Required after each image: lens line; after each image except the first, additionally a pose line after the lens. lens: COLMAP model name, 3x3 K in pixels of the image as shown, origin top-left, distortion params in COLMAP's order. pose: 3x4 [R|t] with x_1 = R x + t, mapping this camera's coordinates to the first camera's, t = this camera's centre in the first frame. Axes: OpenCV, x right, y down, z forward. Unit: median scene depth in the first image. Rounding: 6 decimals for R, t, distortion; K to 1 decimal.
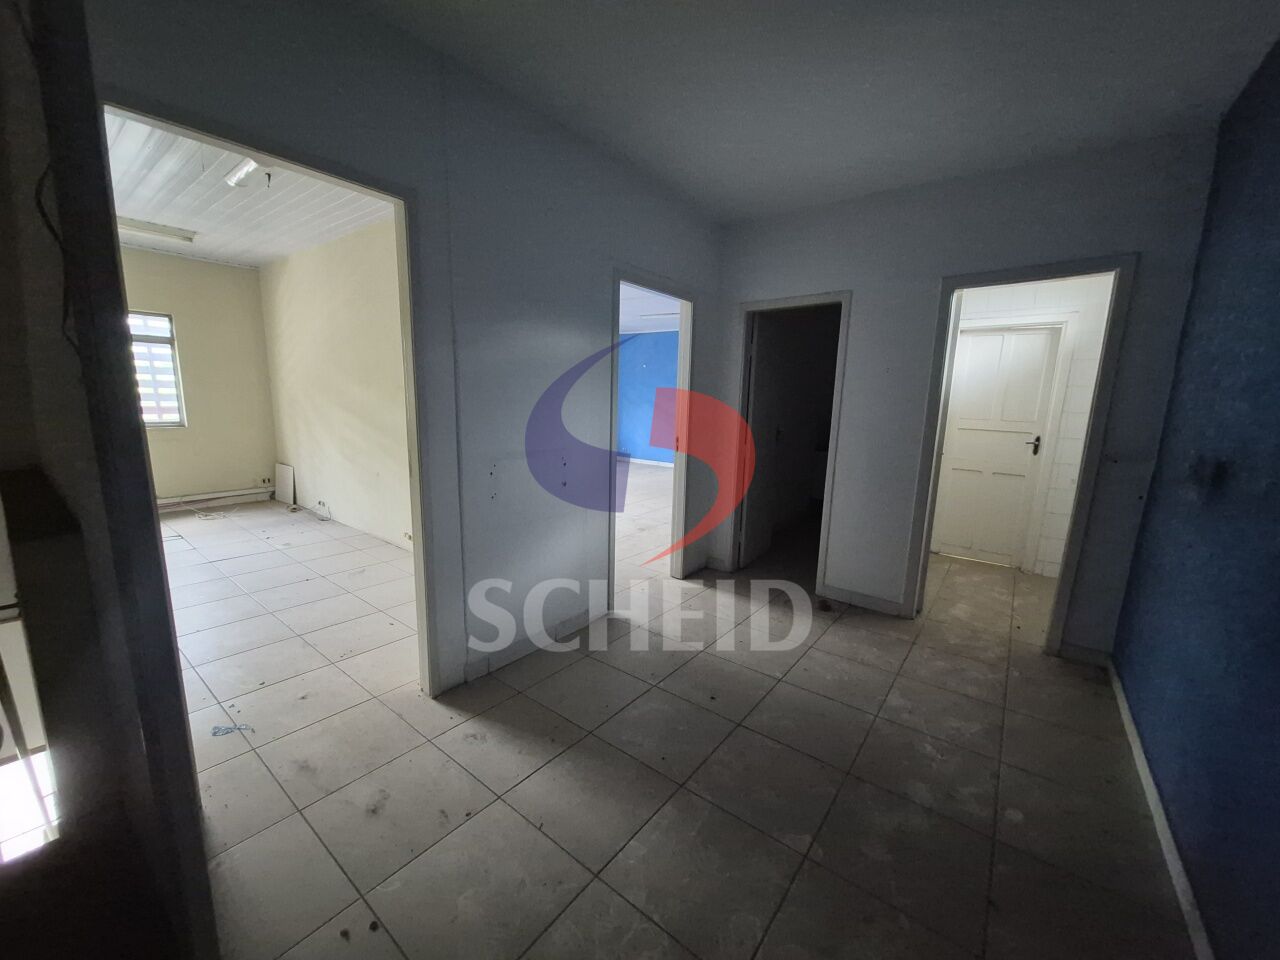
lens RADIAL K [[501.1, 0, 632.6], [0, 501.1, 480.7], [0, 0, 1]] dist [-0.000267, -0.000364]
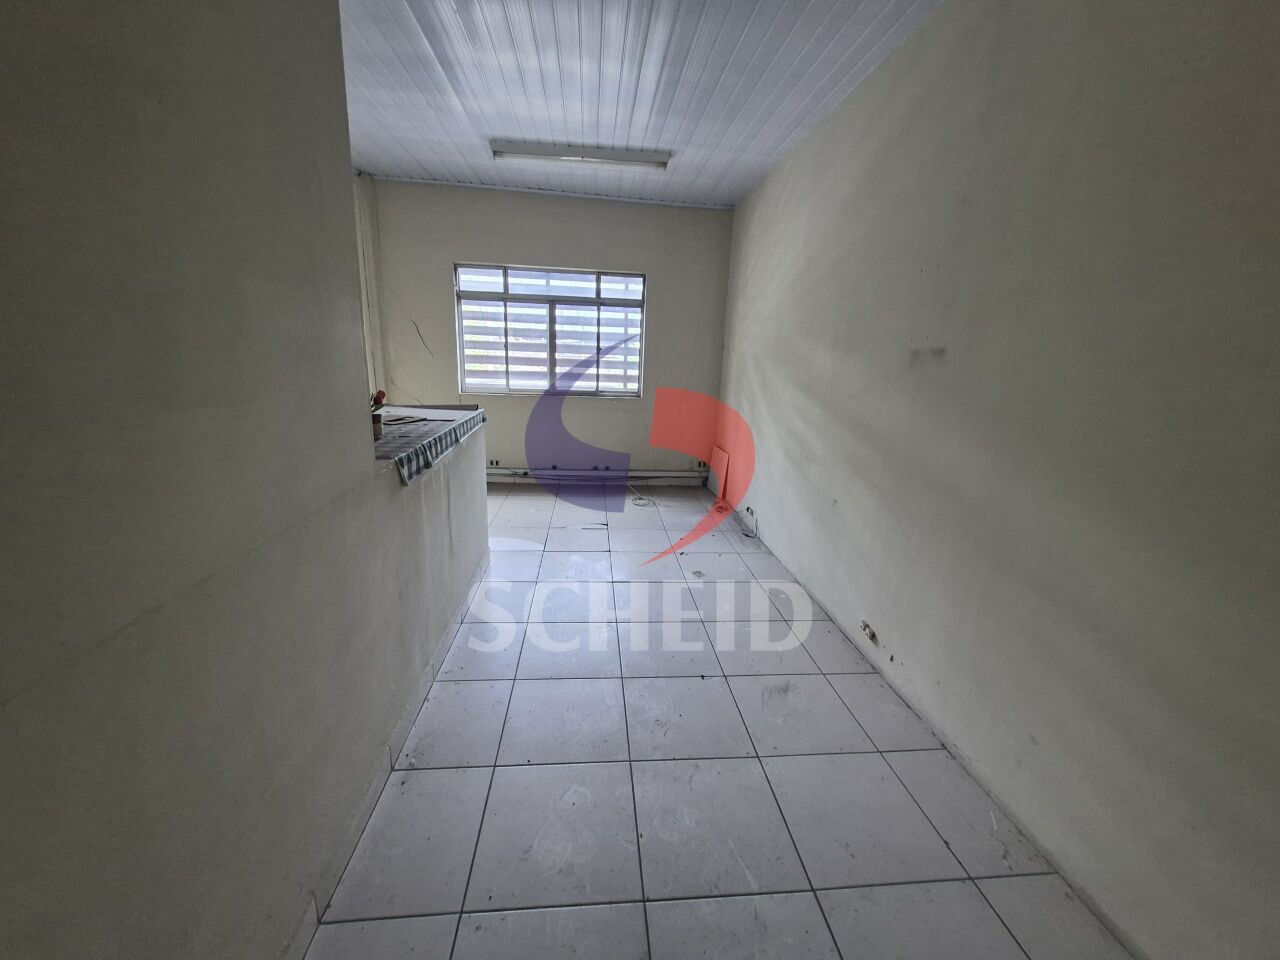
lens RADIAL K [[501.1, 0, 637.5], [0, 501.1, 484.1], [0, 0, 1]] dist [-0.000267, -0.000364]
pose [[0.691155, 0.189179, -0.697507, -0.210784], [-0.145620, 0.981791, 0.121990, -0.061918], [0.707884, 0.017257, 0.706118, 0.332776]]
